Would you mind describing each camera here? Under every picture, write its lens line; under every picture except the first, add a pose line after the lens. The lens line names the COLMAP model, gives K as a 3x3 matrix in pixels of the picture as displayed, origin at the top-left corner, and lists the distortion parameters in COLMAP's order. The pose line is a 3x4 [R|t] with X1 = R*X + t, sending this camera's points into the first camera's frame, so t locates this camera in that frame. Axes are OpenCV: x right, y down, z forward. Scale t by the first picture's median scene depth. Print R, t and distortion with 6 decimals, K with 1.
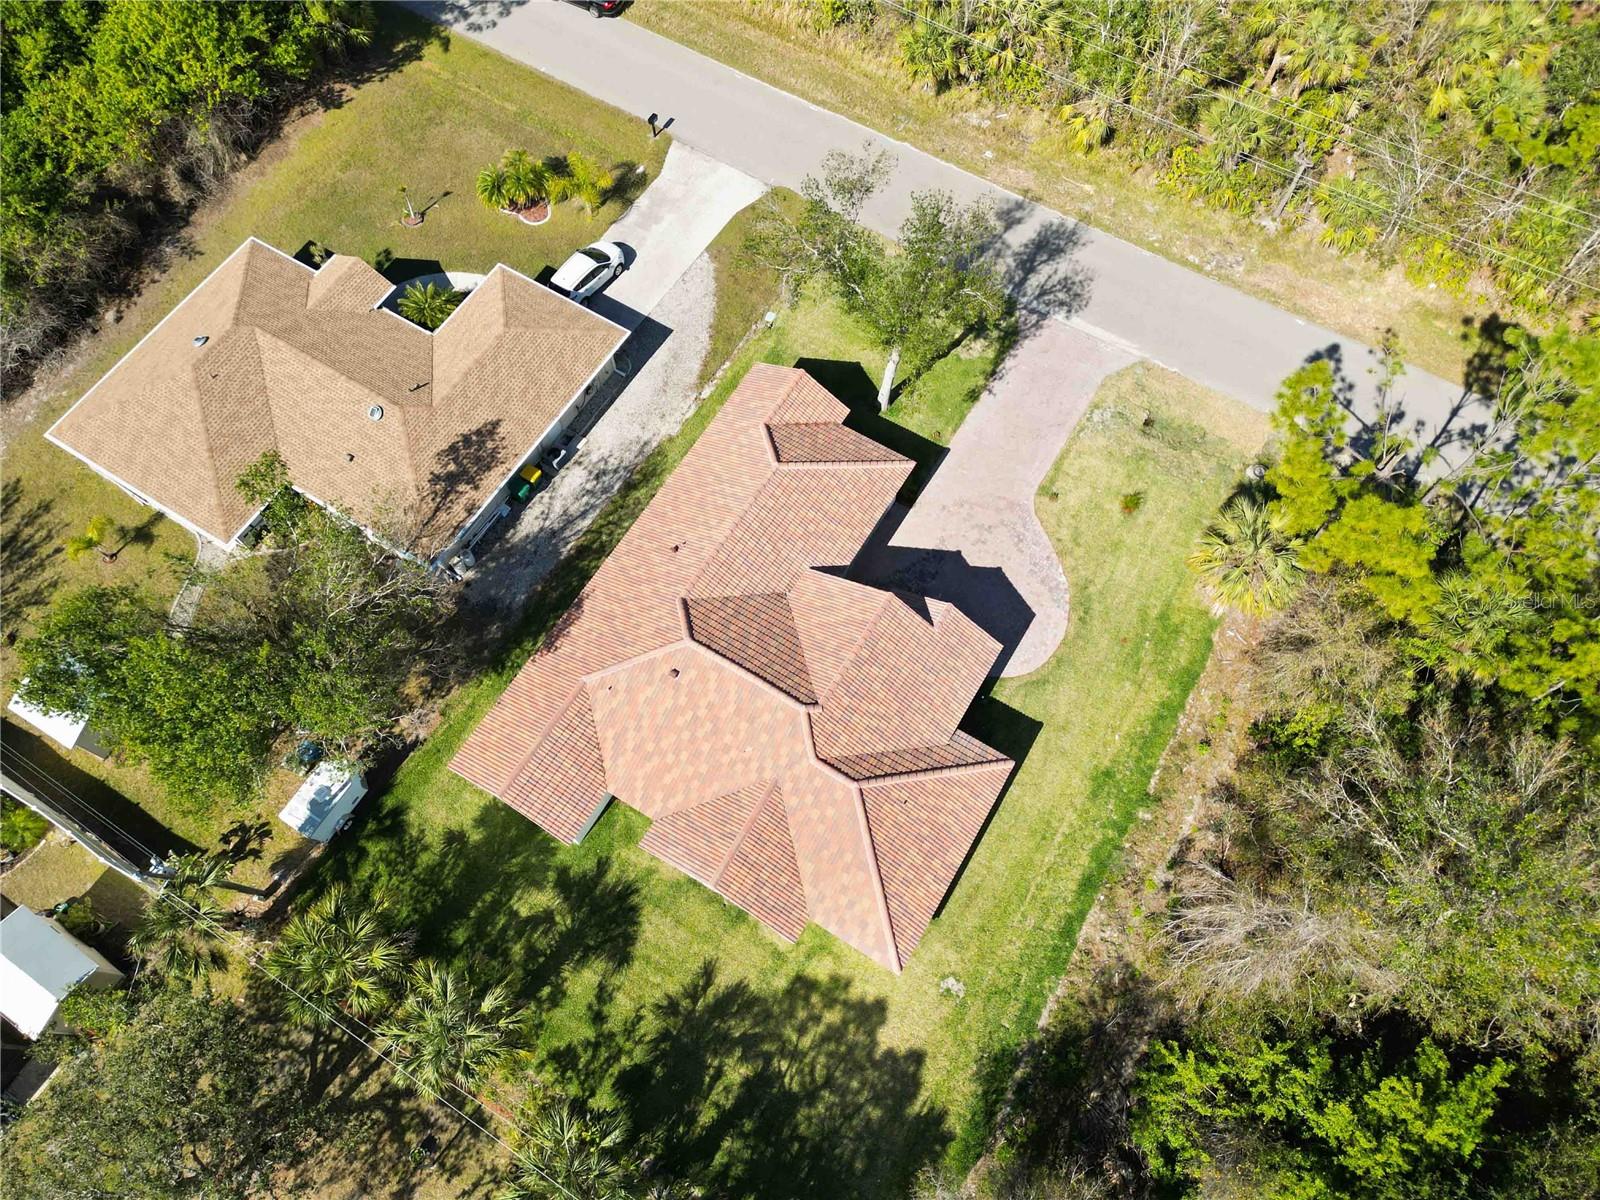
lens RADIAL K [[1122.9, 0, 802.5], [0, 1122.9, 597.1], [0, 0, 1]] dist [0.055873, -0.040966]
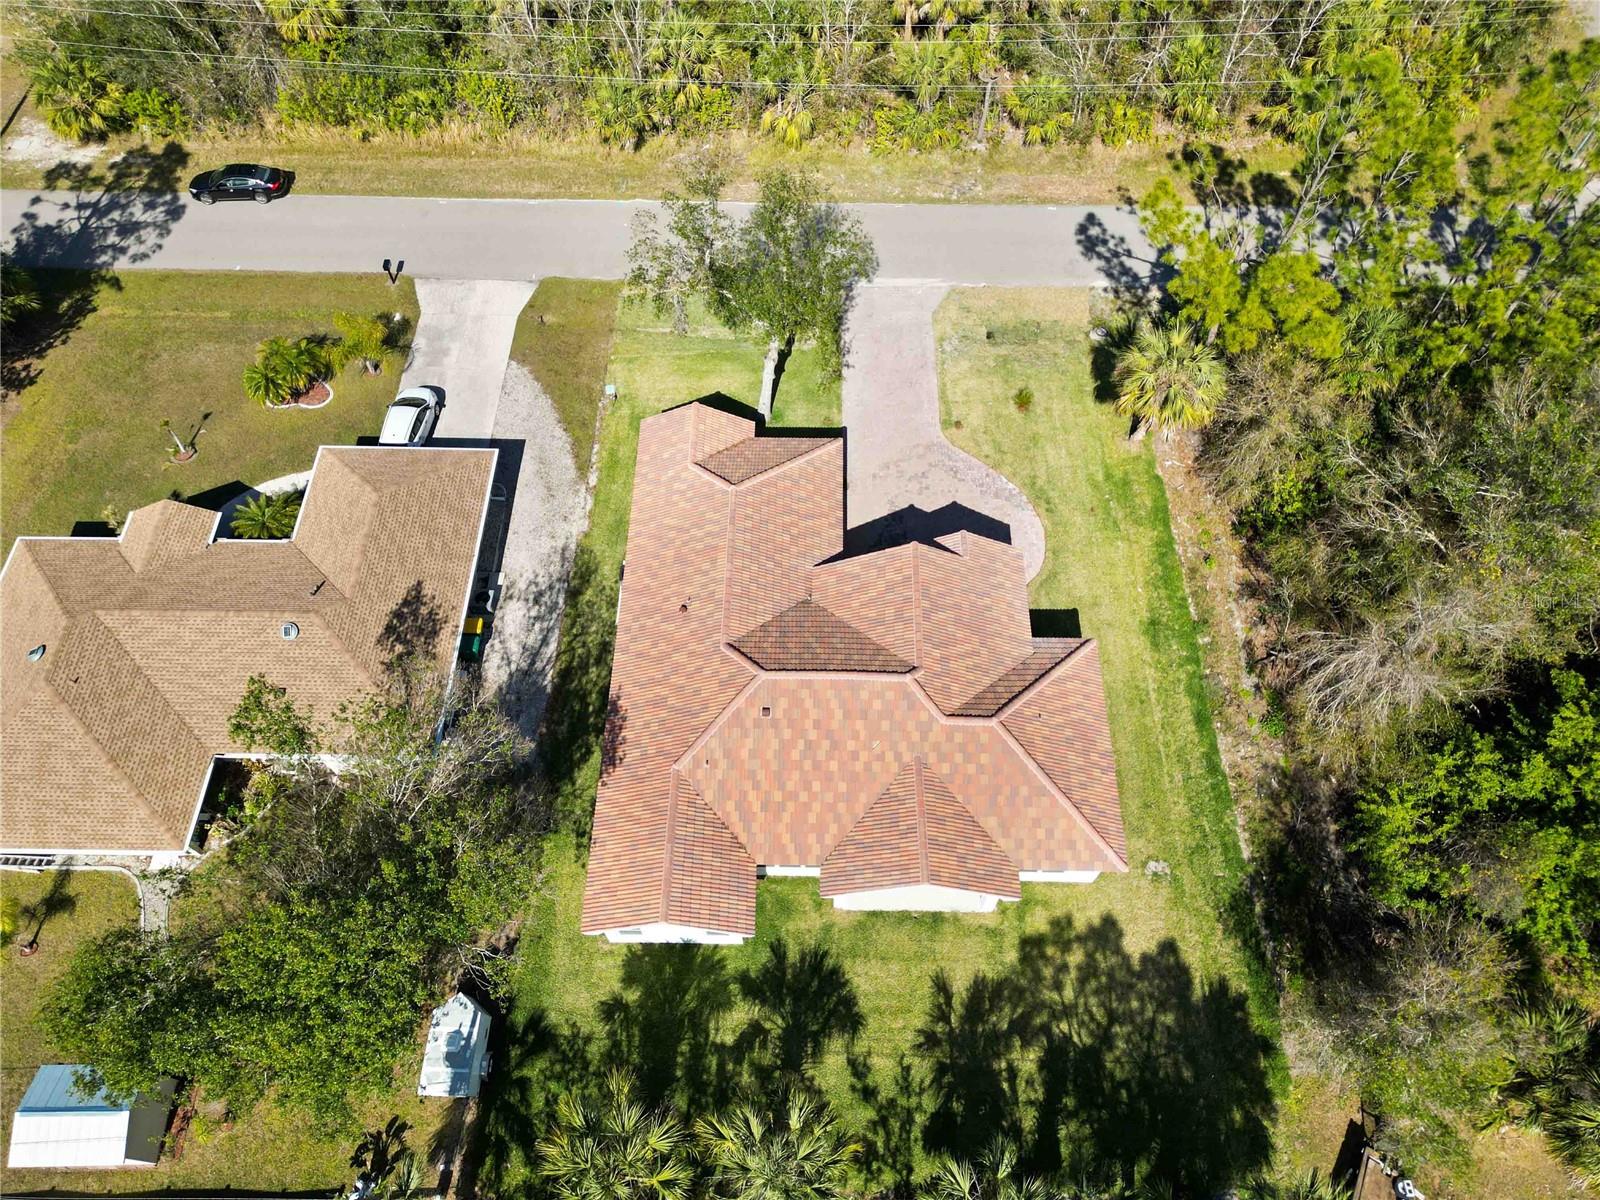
lens RADIAL K [[1122.9, 0, 802.5], [0, 1122.9, 597.1], [0, 0, 1]] dist [0.055873, -0.040966]
pose [[0.861349, -0.432490, 0.266514, -0.259237], [0.460312, 0.886388, -0.049285, 0.038569], [-0.214919, 0.165131, 0.962570, 0.073971]]
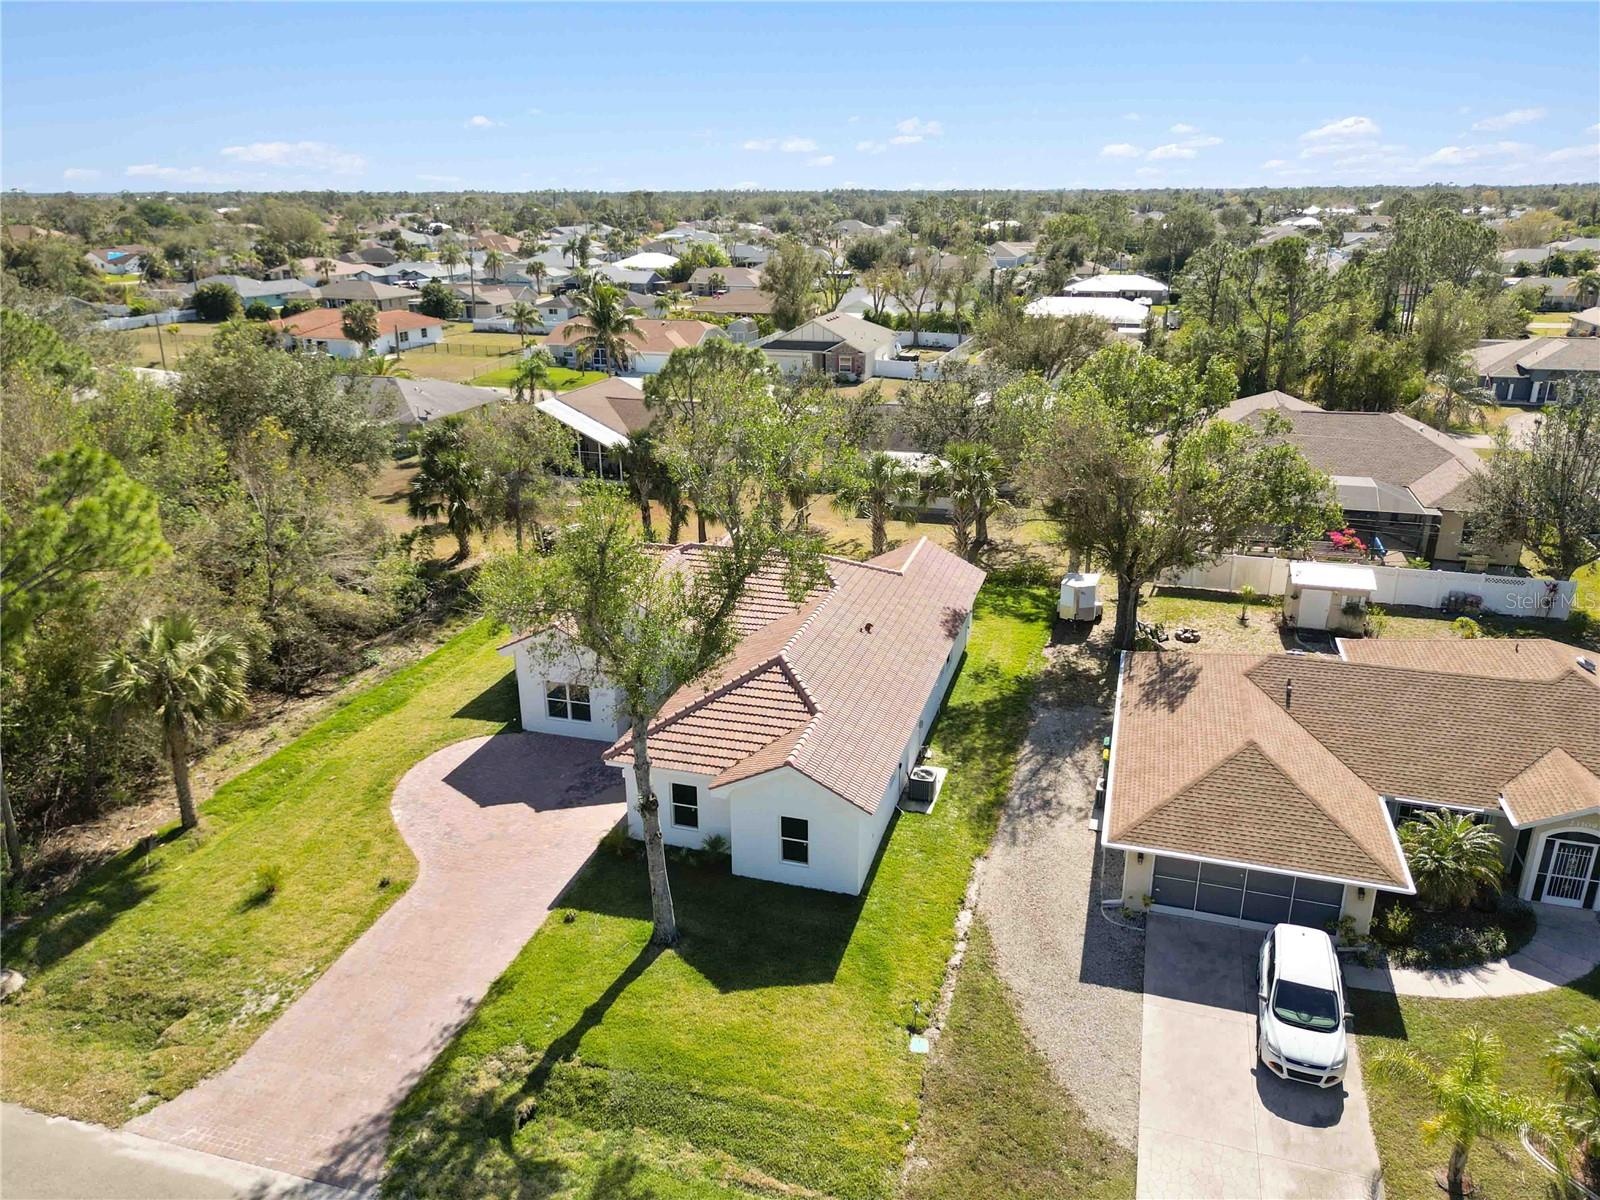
lens RADIAL K [[1129.9, 0, 807.6], [0, 1129.9, 601.9], [0, 0, 1]] dist [0.071190, -0.077483]
pose [[-0.967395, 0.096149, -0.234313, 0.136367], [-0.225784, 0.091777, 0.969845, -0.863700], [0.114754, 0.991127, -0.067076, 0.980957]]
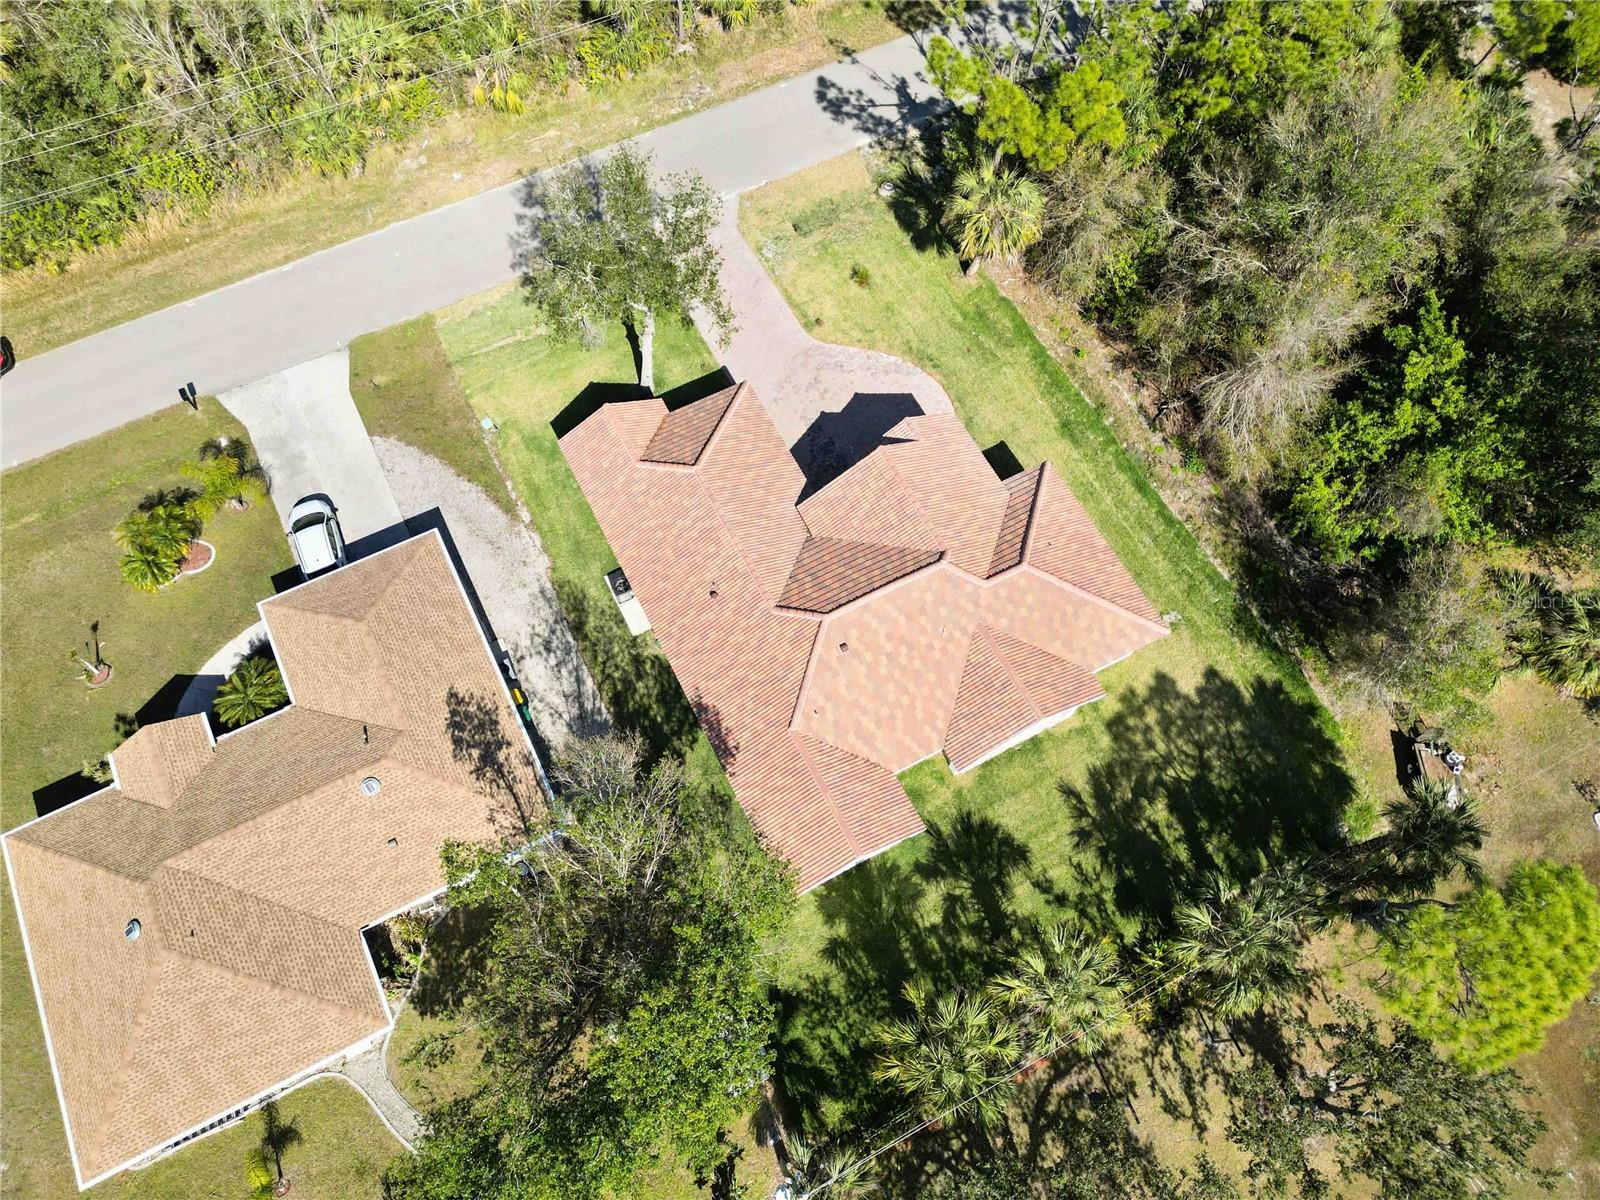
lens RADIAL K [[1112.7, 0, 803.9], [0, 1112.7, 600.3], [0, 0, 1]] dist [0.065057, -0.059597]
pose [[0.515759, -0.778795, 0.357031, -0.402643], [0.776164, 0.601181, 0.190134, -0.154835], [-0.362715, 0.179051, 0.914537, 0.079857]]
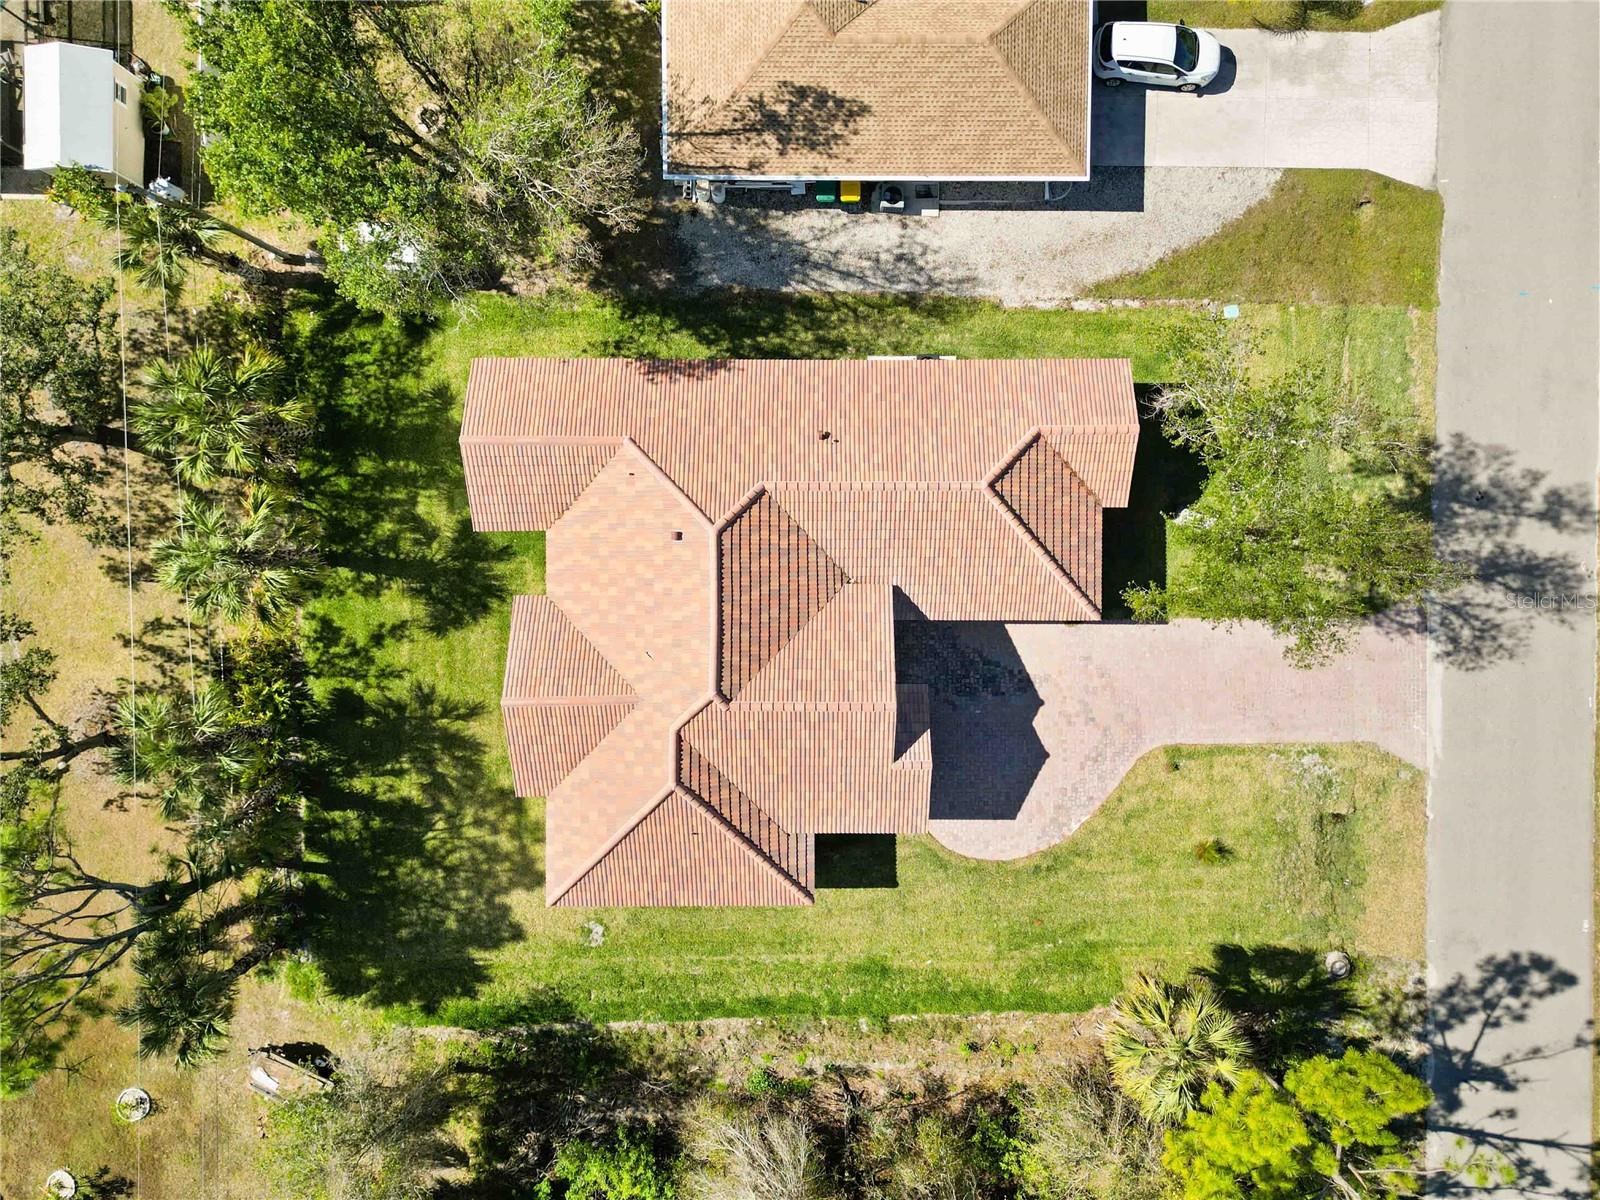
lens RADIAL K [[1119.0, 0, 804.2], [0, 1119.0, 598.2], [0, 0, 1]] dist [0.063883, -0.058144]
pose [[0.521116, 0.852970, 0.029665, -0.042529], [-0.780230, 0.462011, 0.421647, -0.299979], [0.345947, -0.242872, 0.906275, 0.225931]]
